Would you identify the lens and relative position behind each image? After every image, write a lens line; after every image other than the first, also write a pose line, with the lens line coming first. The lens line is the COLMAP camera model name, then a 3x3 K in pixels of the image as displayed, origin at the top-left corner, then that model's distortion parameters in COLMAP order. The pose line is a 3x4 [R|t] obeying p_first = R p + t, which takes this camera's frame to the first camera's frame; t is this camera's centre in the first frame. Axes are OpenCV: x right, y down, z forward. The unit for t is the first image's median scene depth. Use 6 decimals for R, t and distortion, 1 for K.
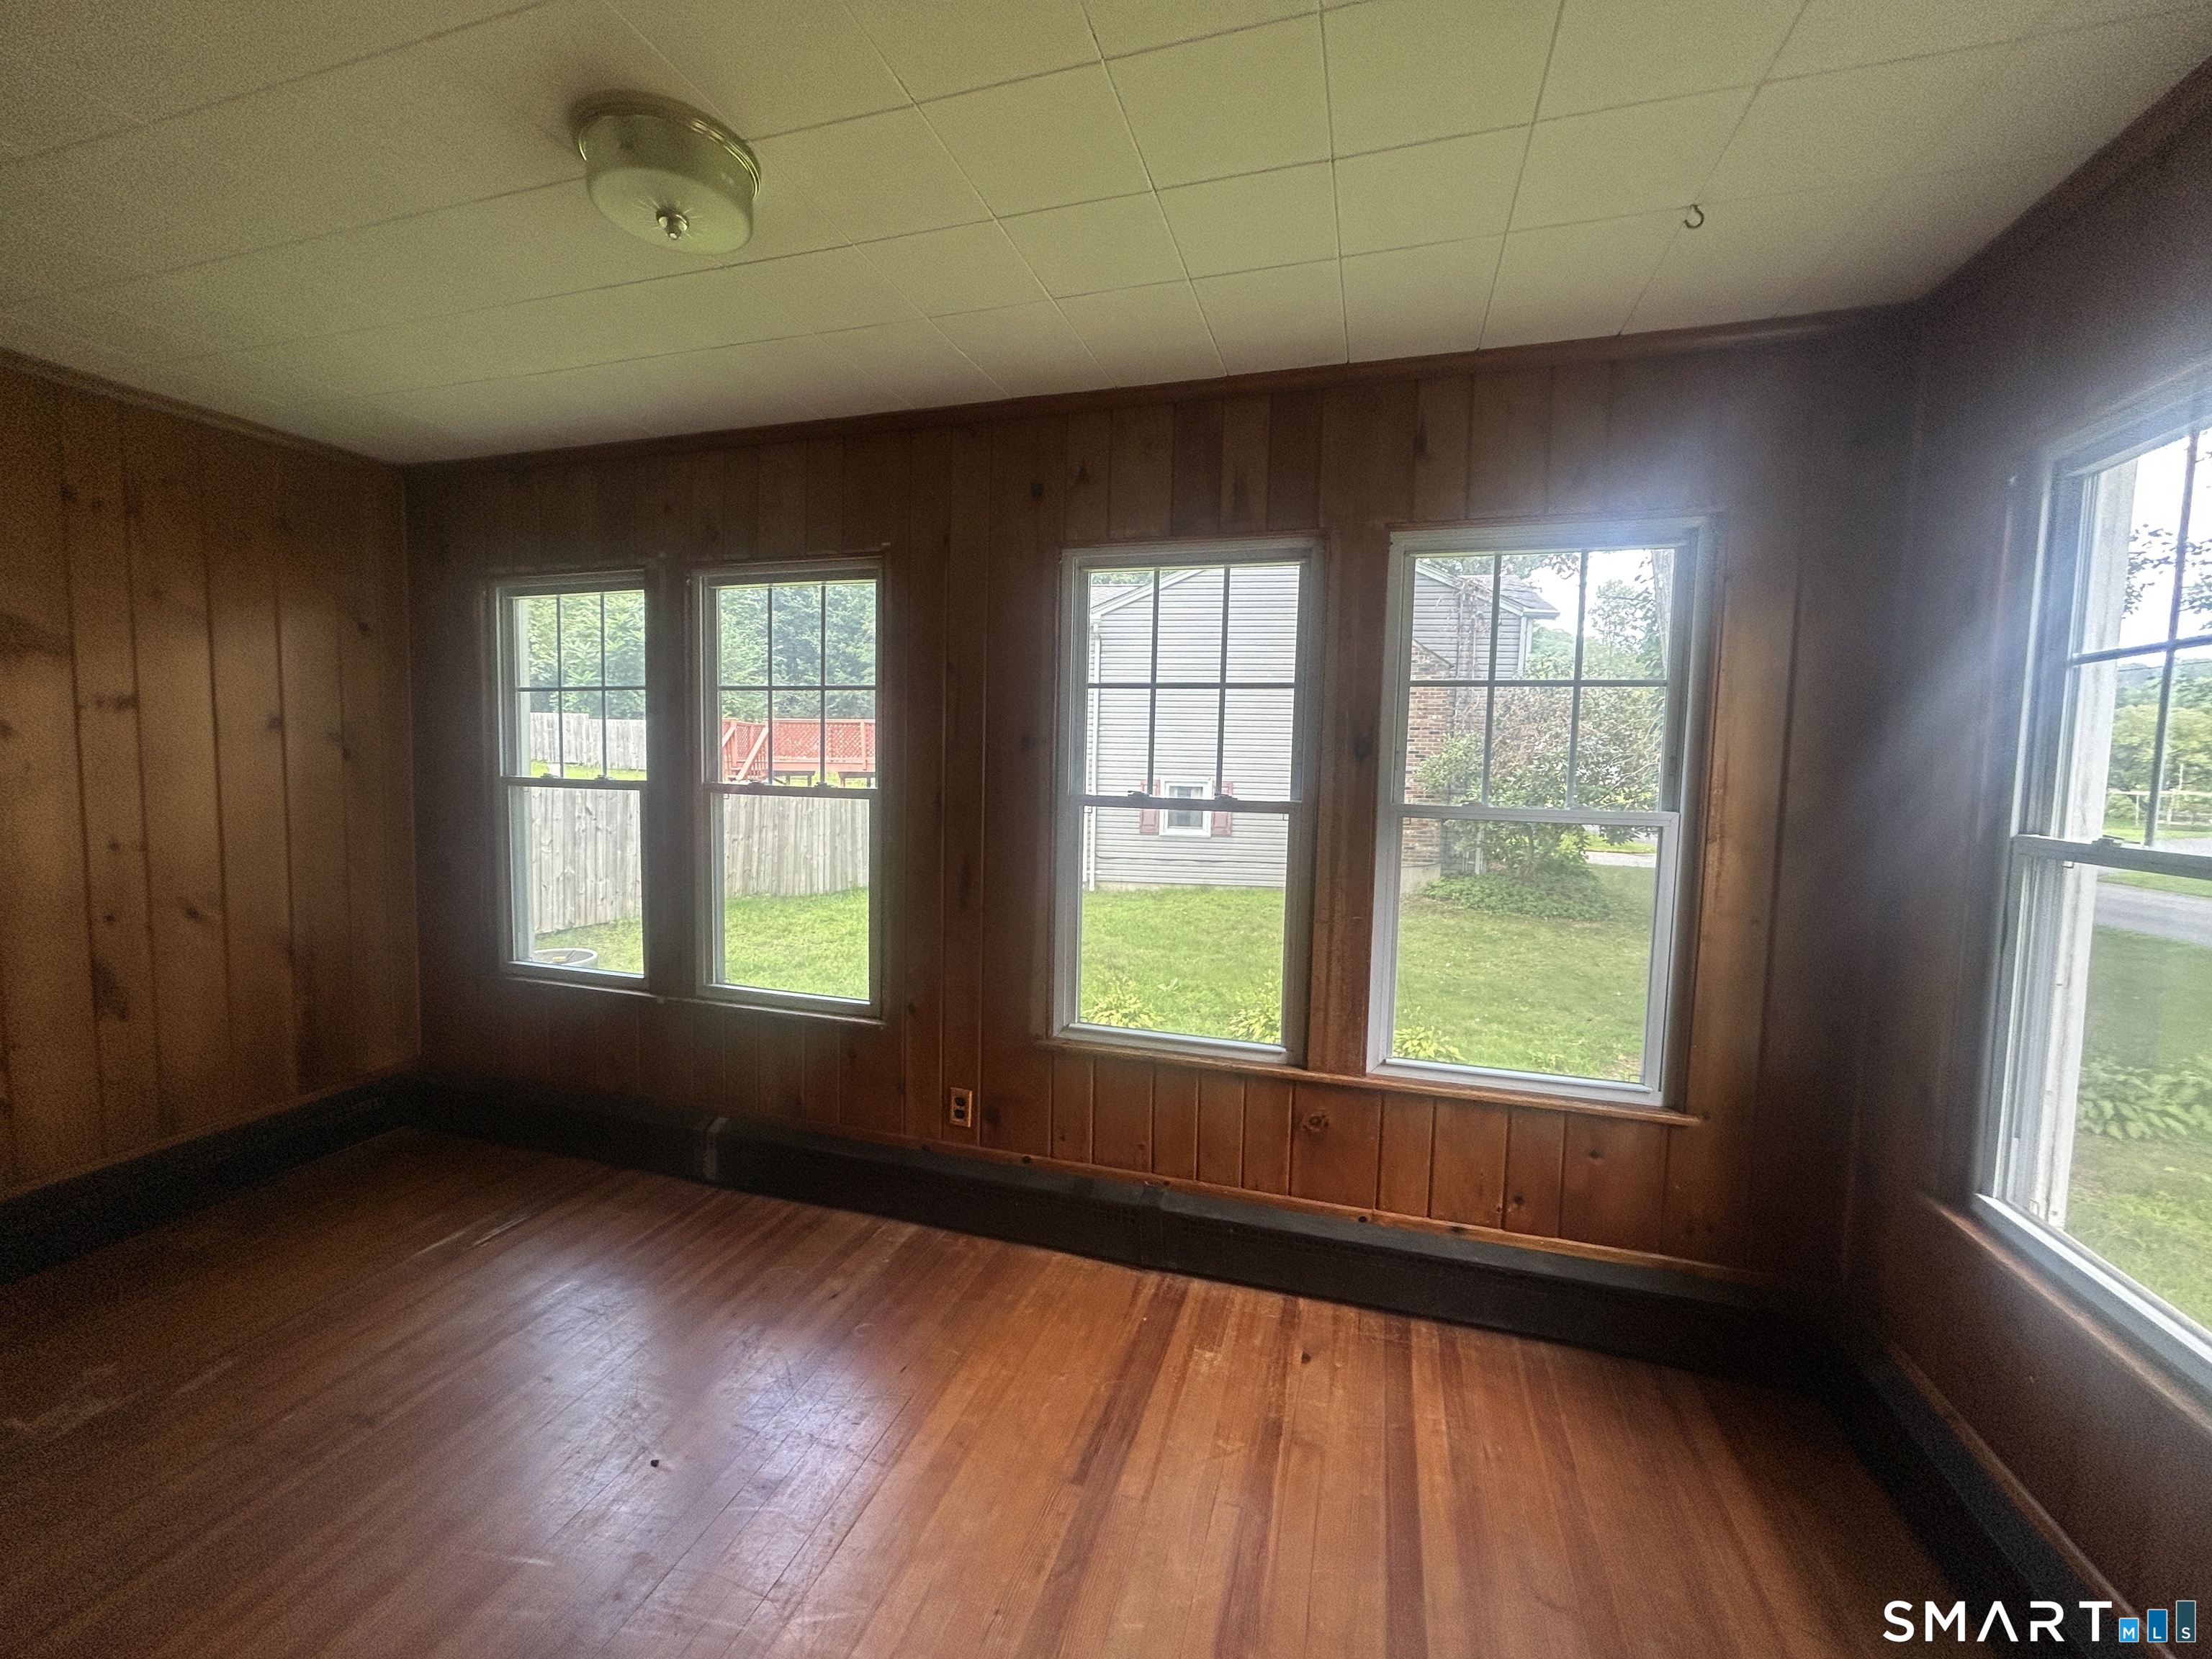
lens RADIAL K [[889.5, 0, 1092.5], [0, 889.5, 828.8], [0, 0, 1]] dist [-0.000905, 0.001077]
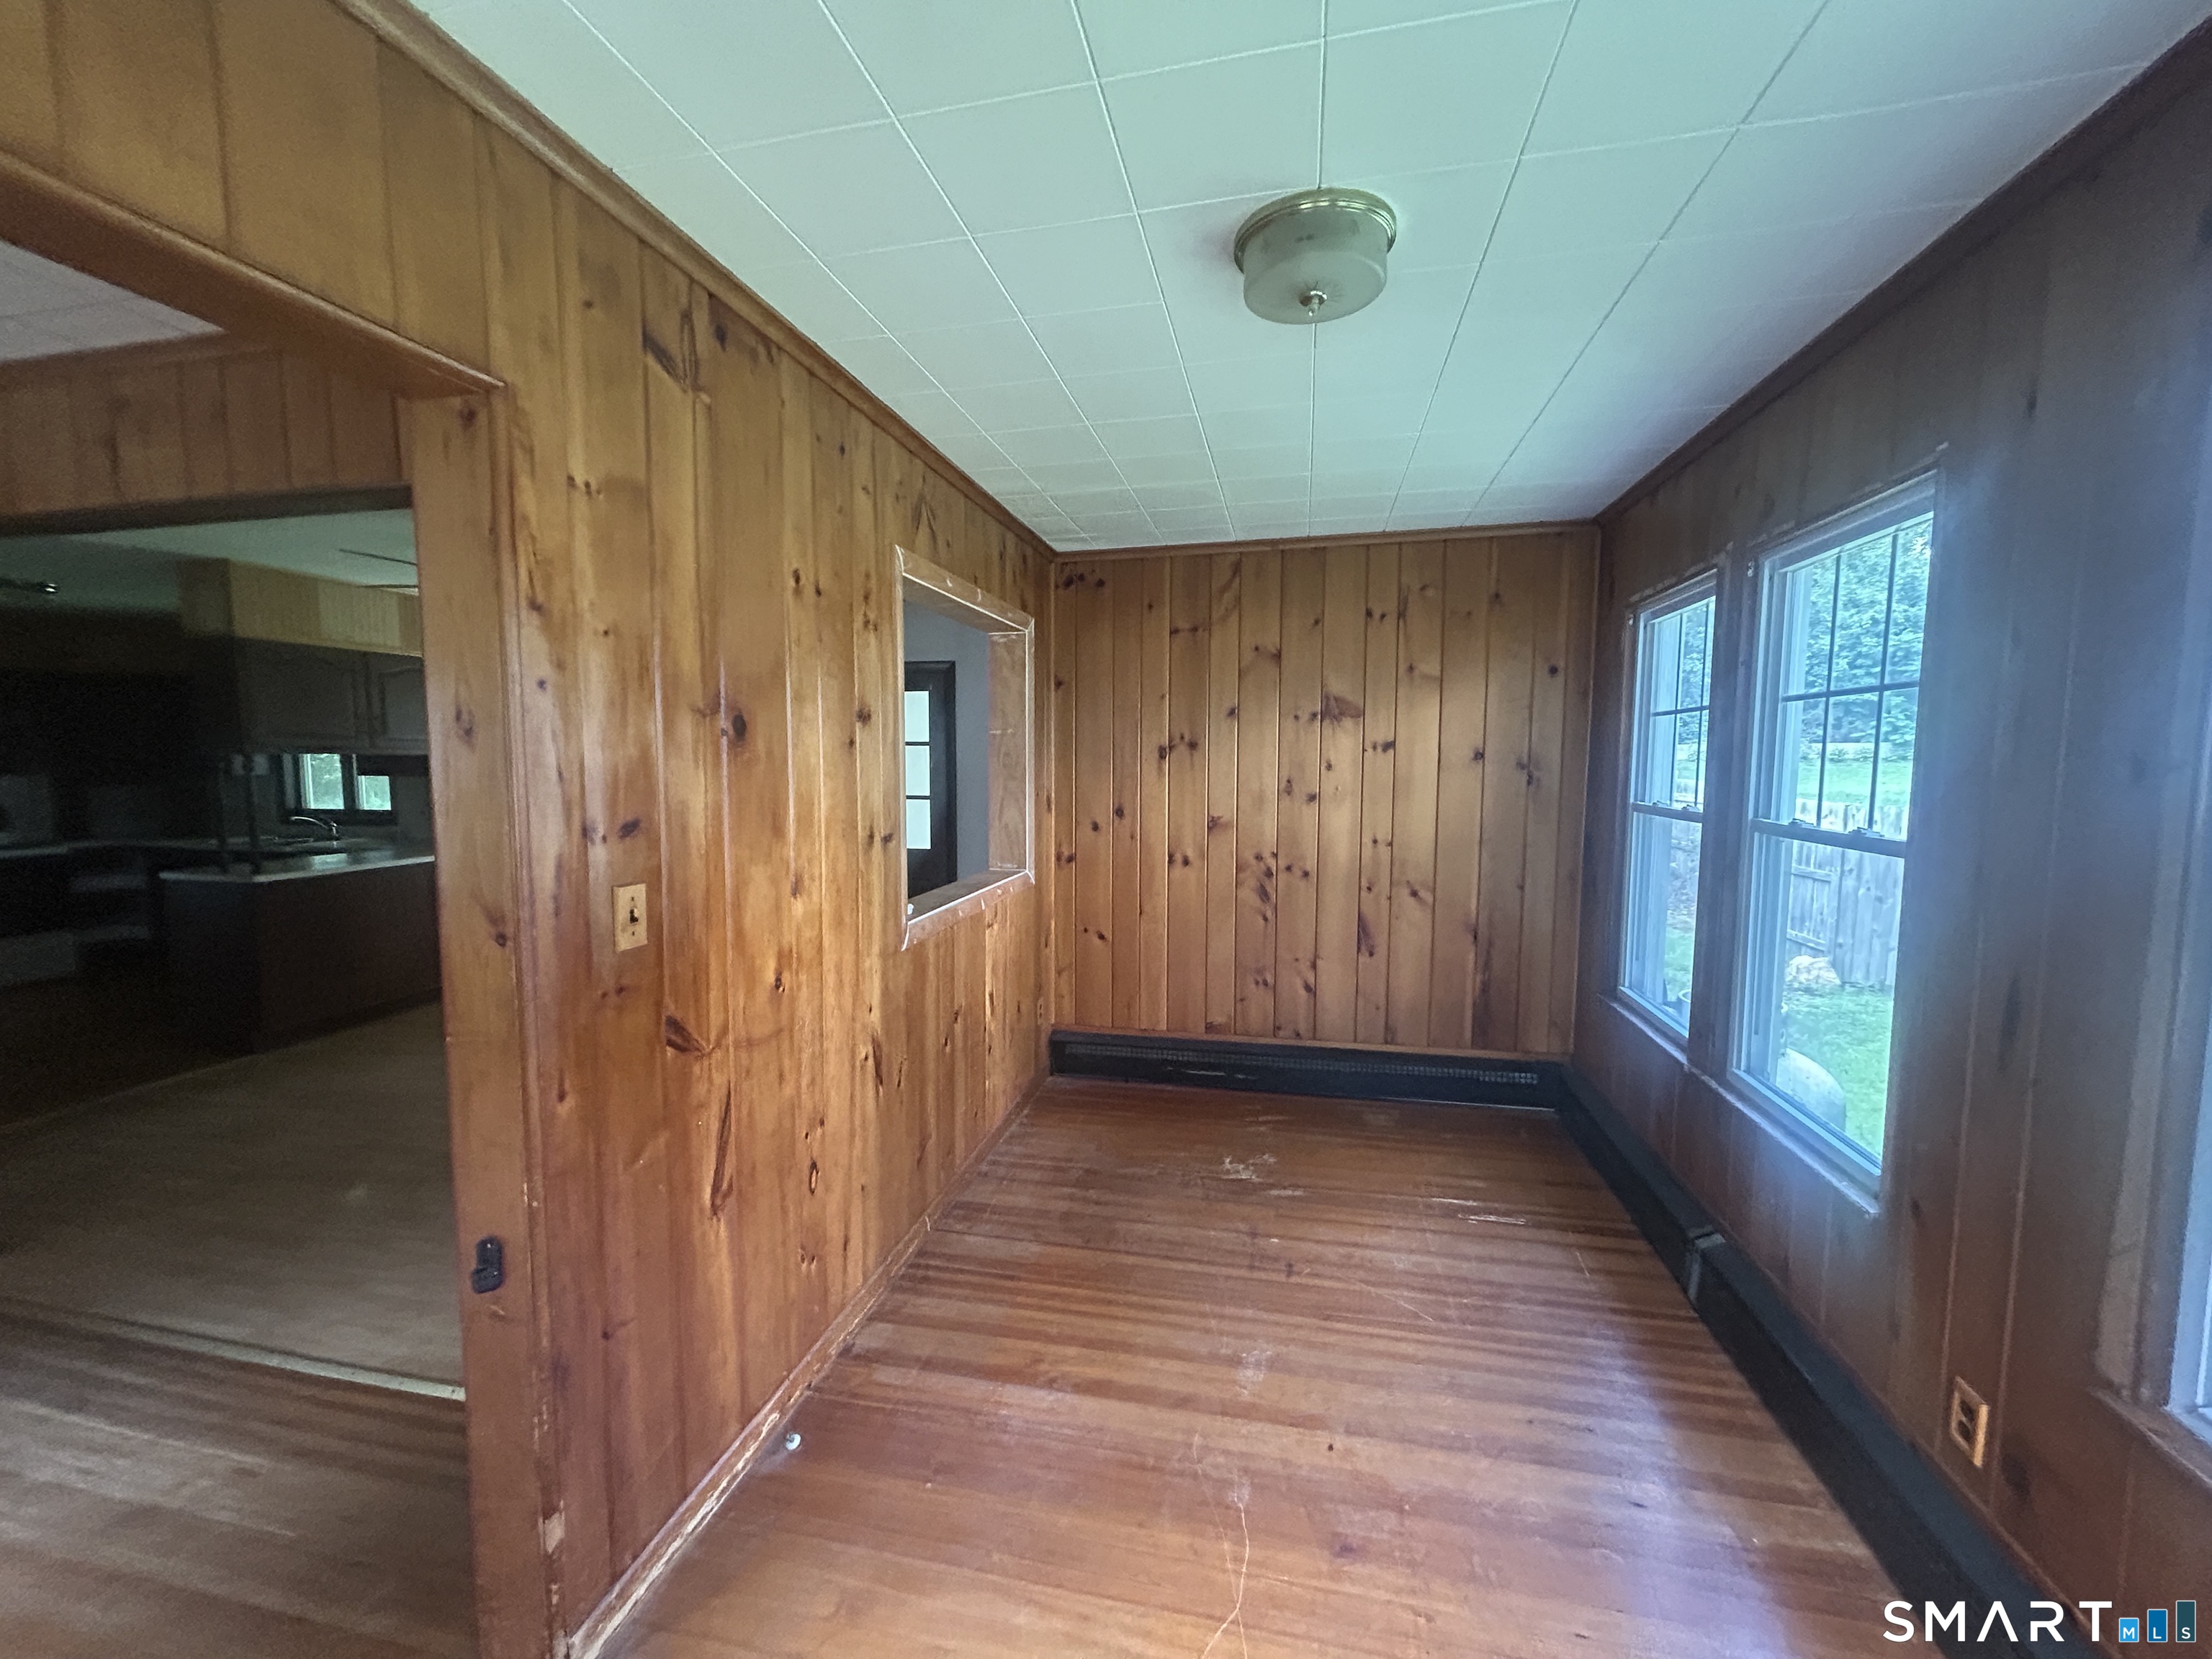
lens RADIAL K [[889.5, 0, 1105.4], [0, 889.5, 832.9], [0, 0, 1]] dist [-0.000905, 0.001077]
pose [[0.089594, 0.067272, -0.993704, 0.335000], [-0.076053, 0.995265, 0.060521, -0.048230], [0.993070, 0.070152, 0.094286, 0.381518]]
